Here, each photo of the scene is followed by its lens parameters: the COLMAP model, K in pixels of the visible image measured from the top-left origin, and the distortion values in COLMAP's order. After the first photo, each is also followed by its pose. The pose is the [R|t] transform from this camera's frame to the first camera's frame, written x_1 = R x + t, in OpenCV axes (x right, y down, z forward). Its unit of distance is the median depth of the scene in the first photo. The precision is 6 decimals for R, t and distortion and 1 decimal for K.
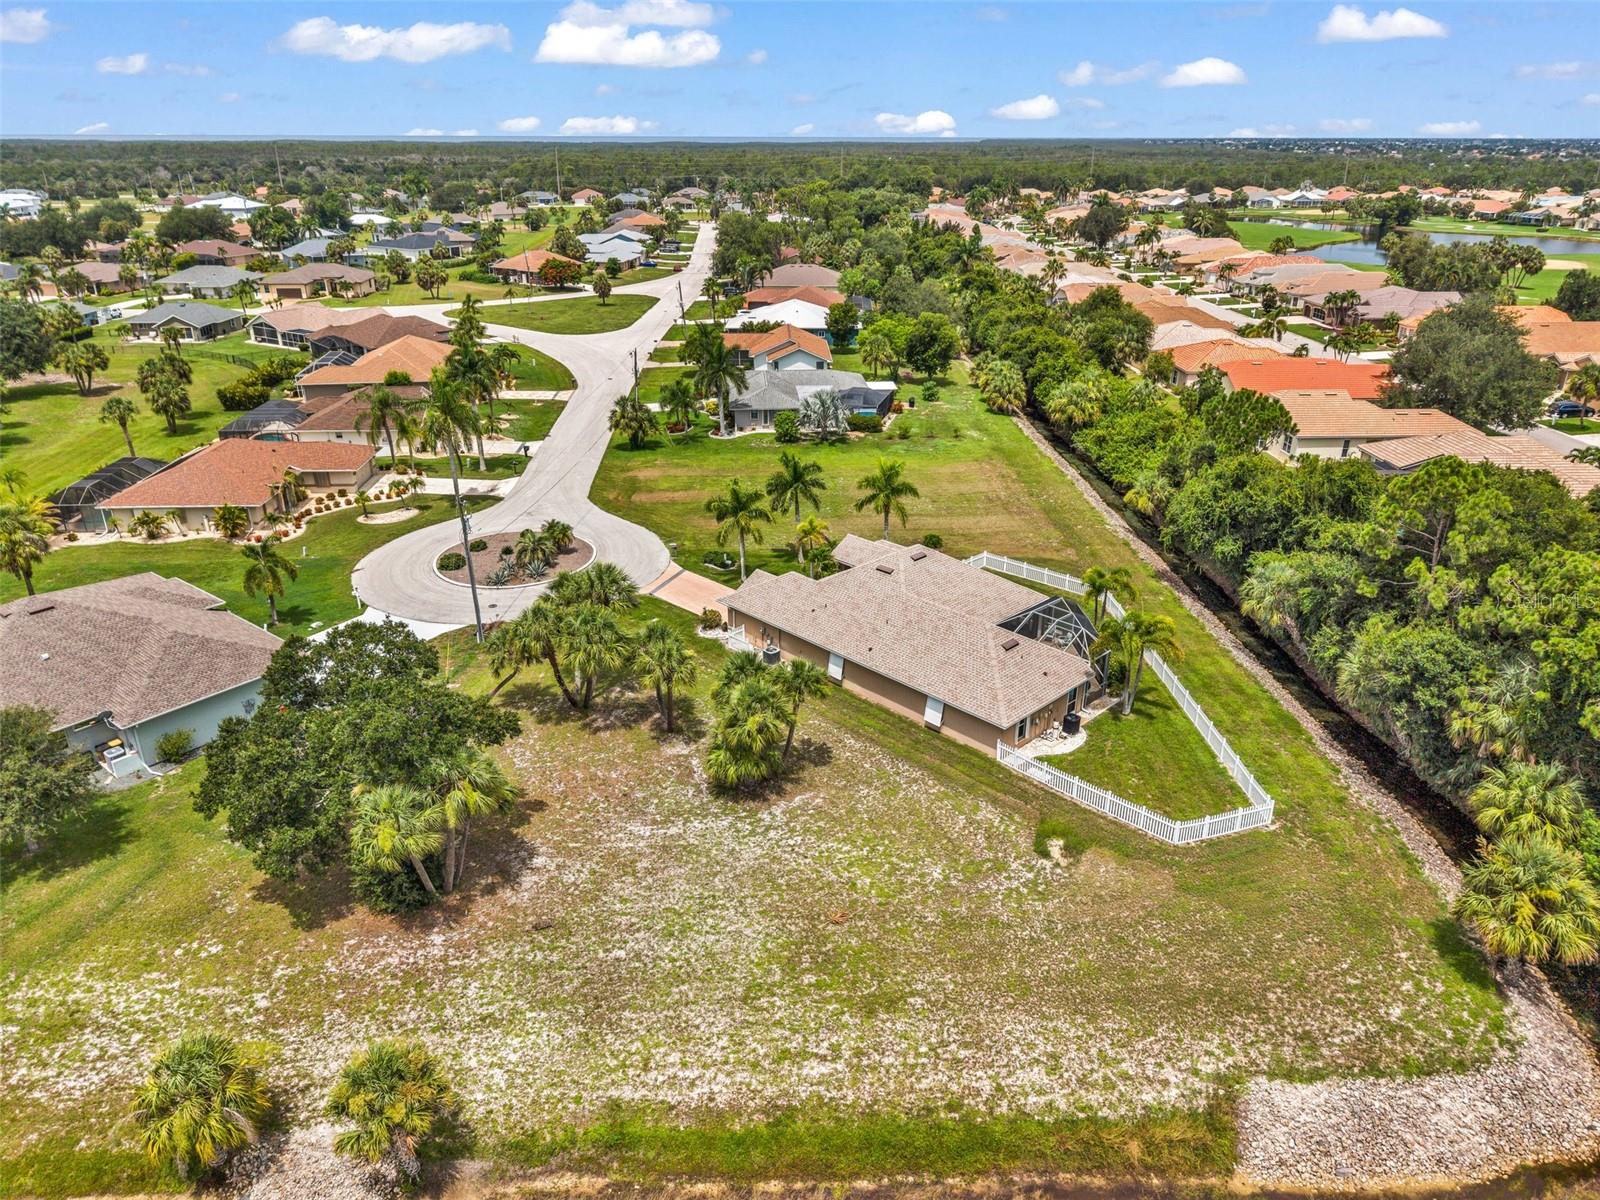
lens RADIAL K [[1067.4, 0, 798.6], [0, 1067.4, 603.2], [0, 0, 1]] dist [0.030915, -0.030928]
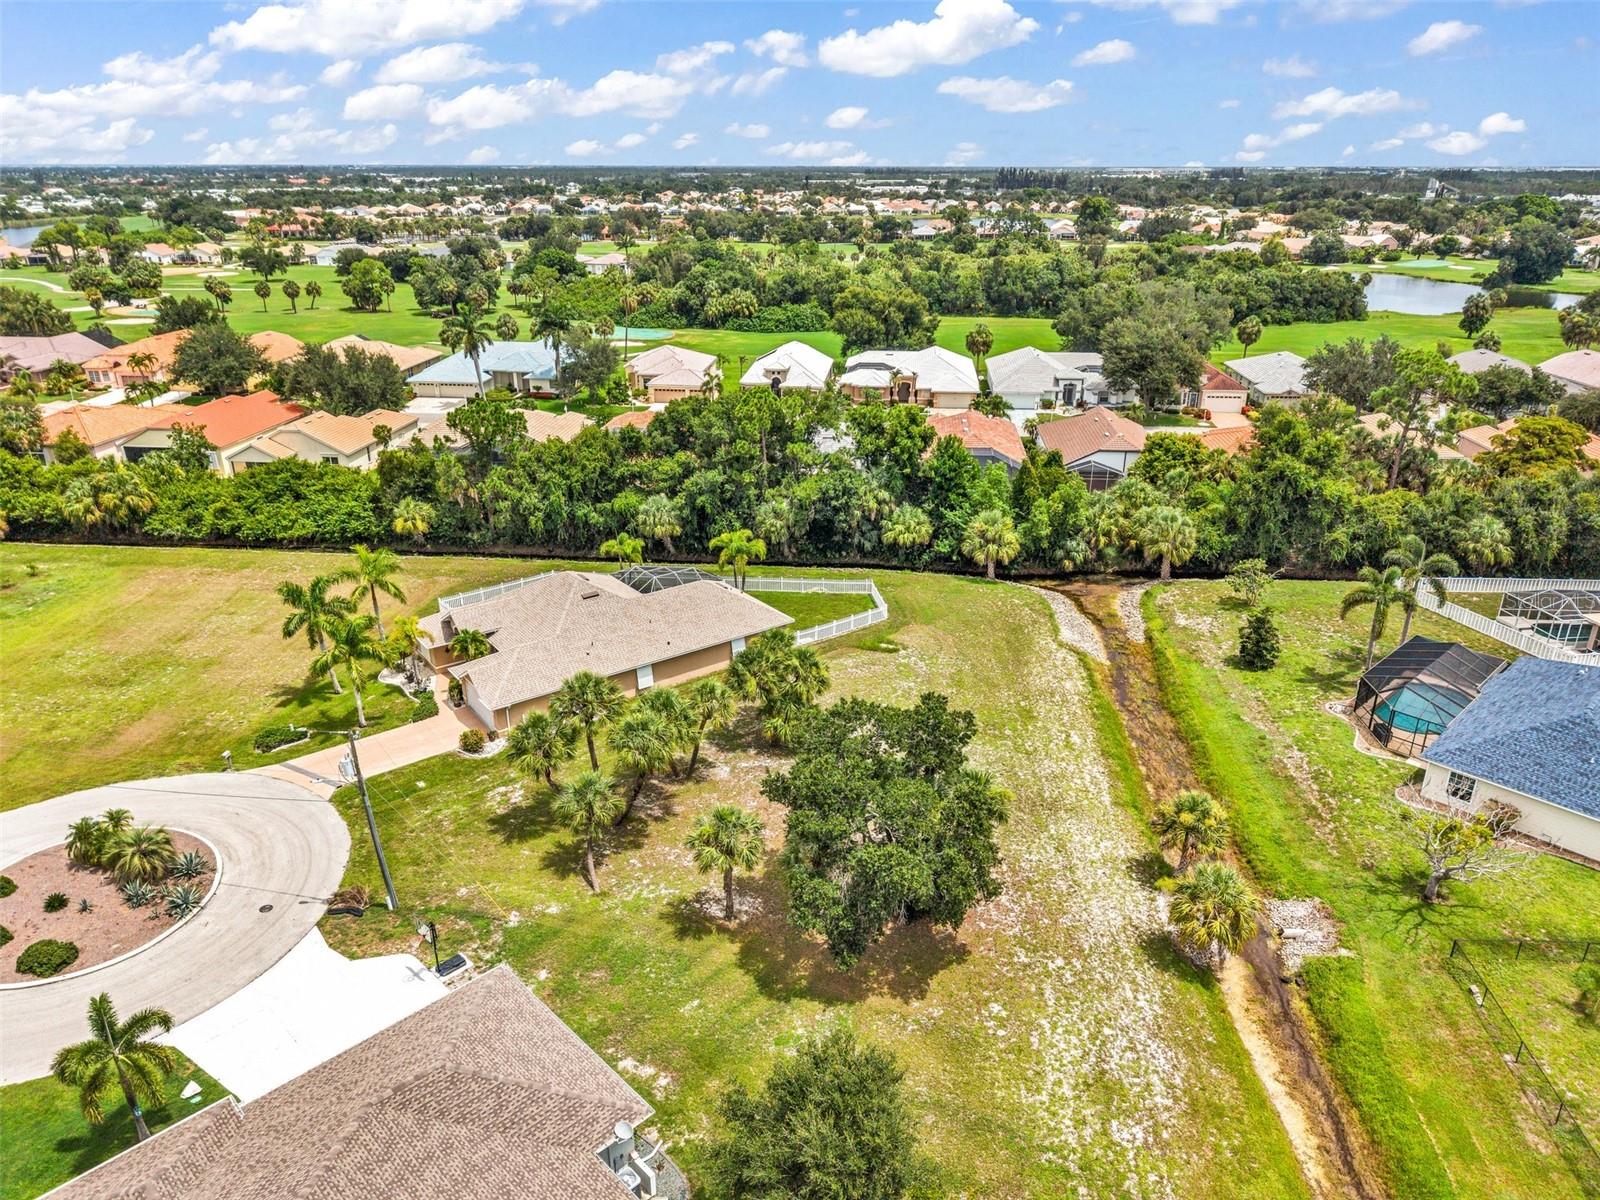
lens RADIAL K [[1057.8, 0, 791.2], [0, 1057.8, 618.2], [0, 0, 1]] dist [0.056926, -0.077569]
pose [[0.135439, -0.390470, 0.910599, -1.087978], [0.398171, 0.863036, 0.310852, -0.325189], [-0.907258, 0.320472, 0.272362, 0.616161]]
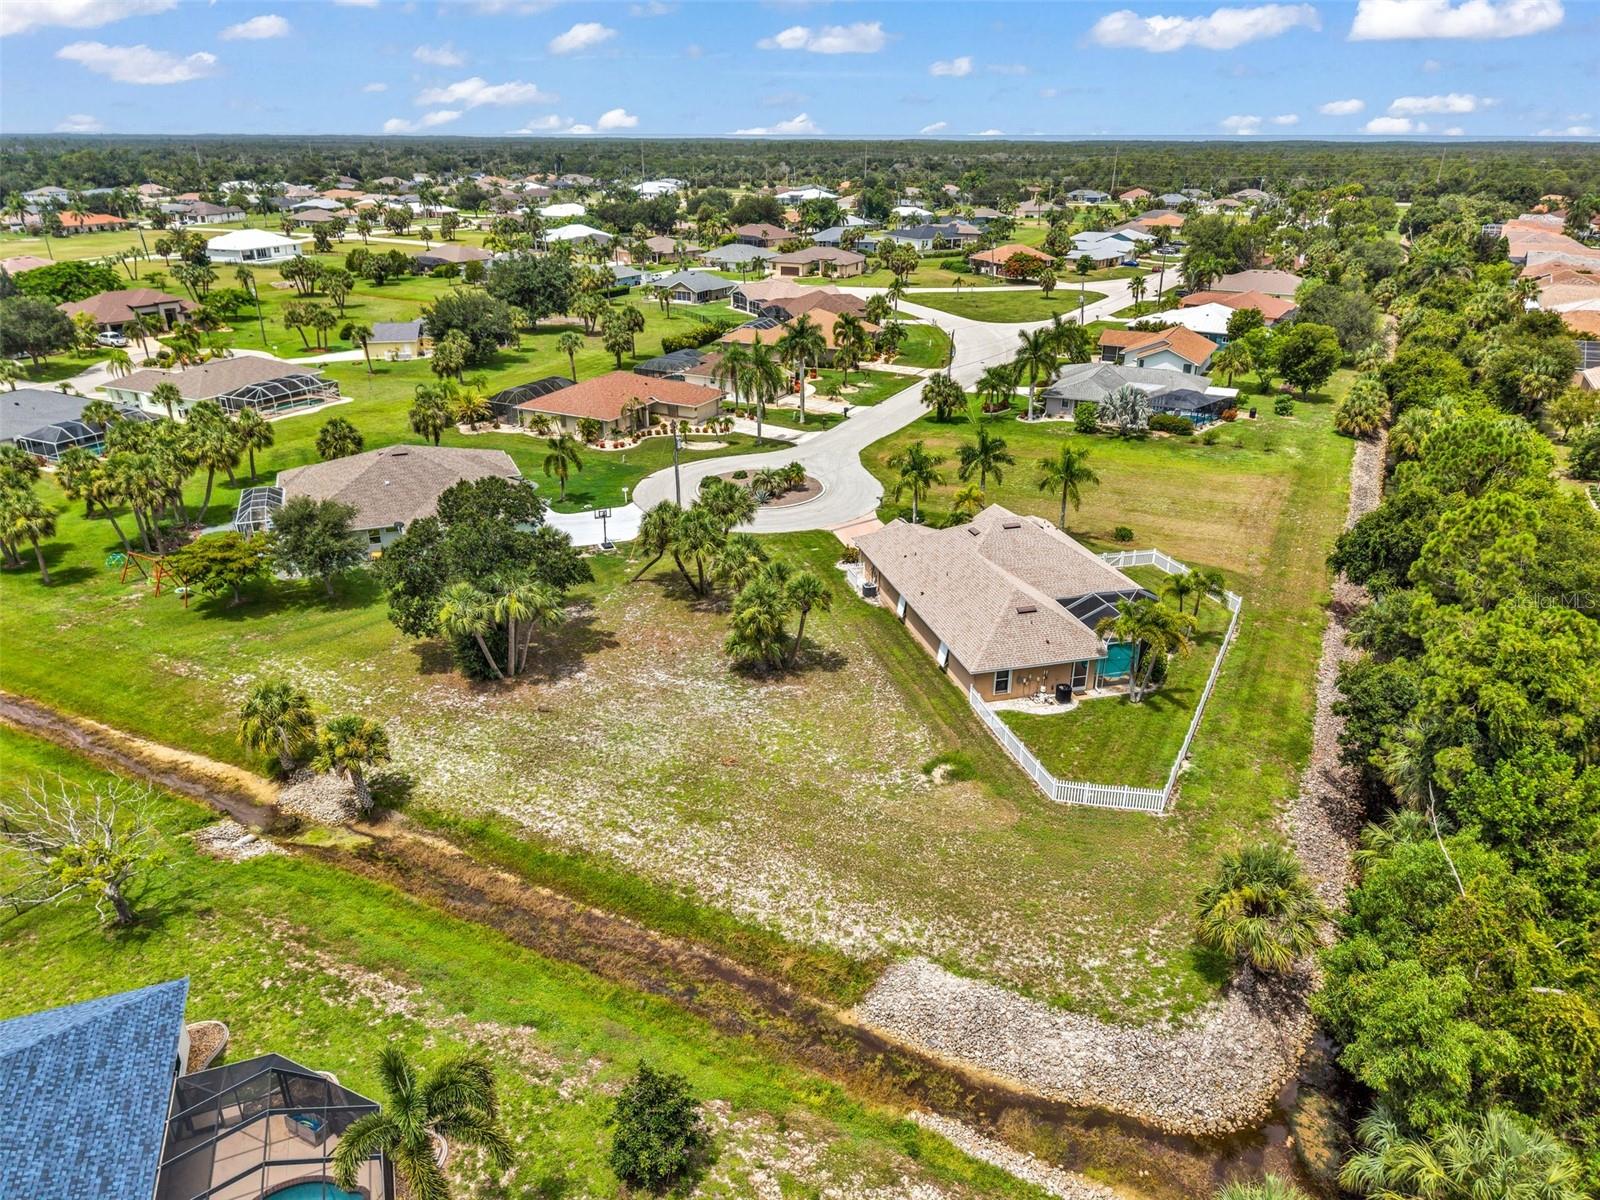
lens RADIAL K [[1067.4, 0, 798.6], [0, 1067.4, 603.2], [0, 0, 1]] dist [0.030915, -0.030928]
pose [[0.869887, 0.198798, -0.451416, 0.521092], [-0.198470, 0.978899, 0.048638, 0.027927], [0.451559, 0.047283, 0.890987, -0.069220]]
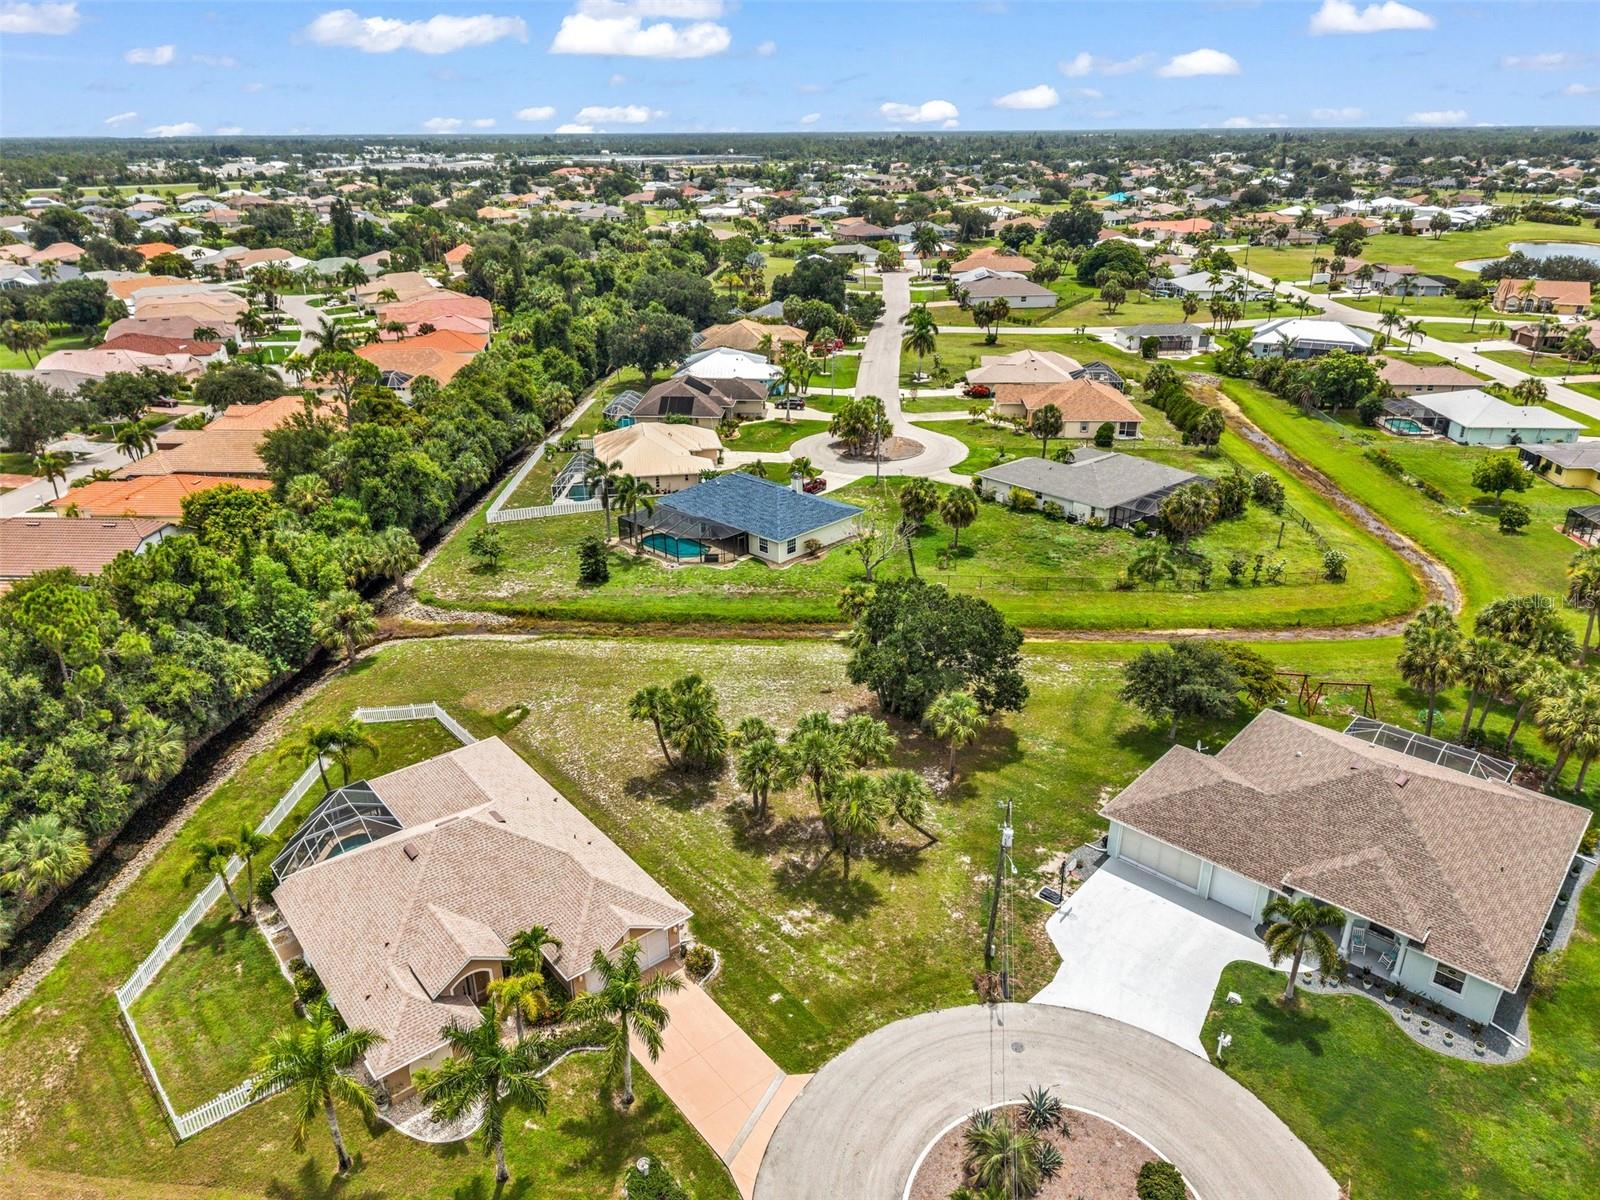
lens RADIAL K [[1067.4, 0, 798.6], [0, 1067.4, 603.2], [0, 0, 1]] dist [0.030915, -0.030928]
pose [[-0.996729, -0.028792, 0.075512, -0.264657], [0.036076, 0.677600, 0.734545, -0.927938], [-0.072316, 0.734867, -0.674345, 1.725165]]
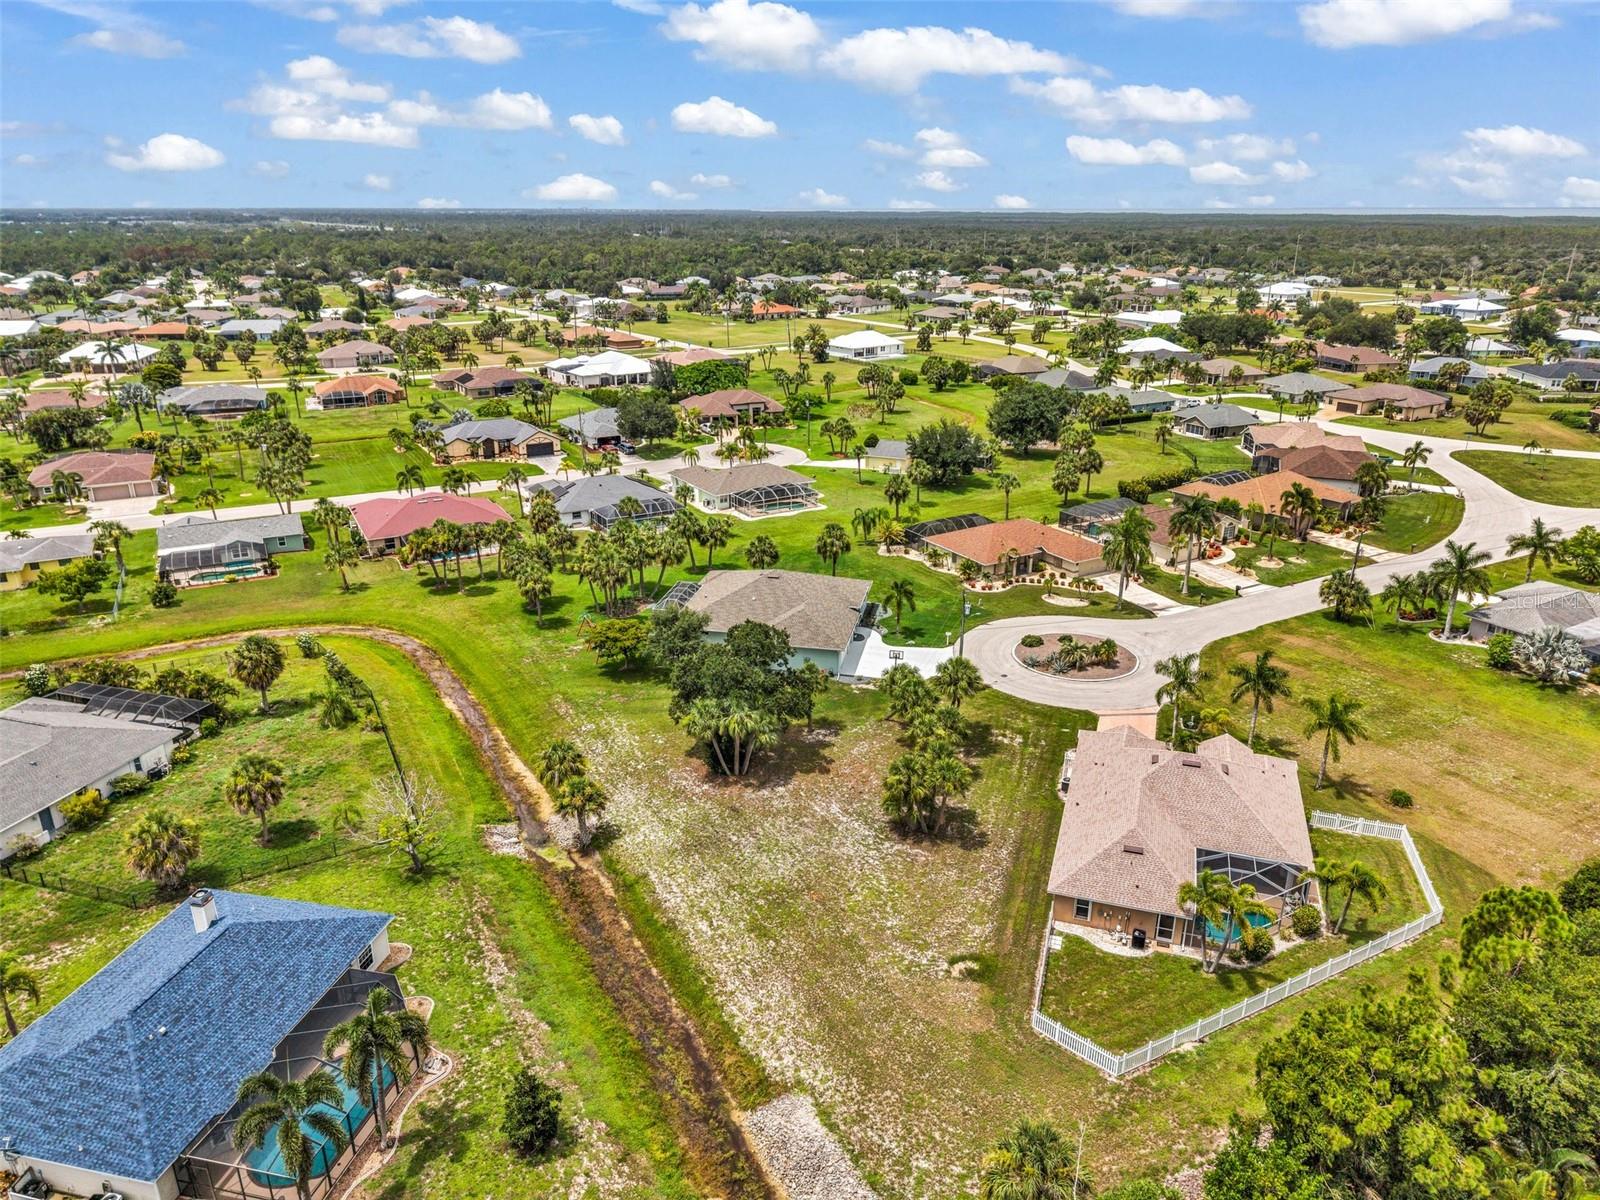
lens RADIAL K [[1067.4, 0, 798.6], [0, 1067.4, 603.2], [0, 0, 1]] dist [0.030915, -0.030928]
pose [[0.452562, 0.308197, -0.836781, 0.984491], [-0.355686, 0.922886, 0.147543, -0.264850], [0.817726, 0.230859, 0.527284, 0.047702]]
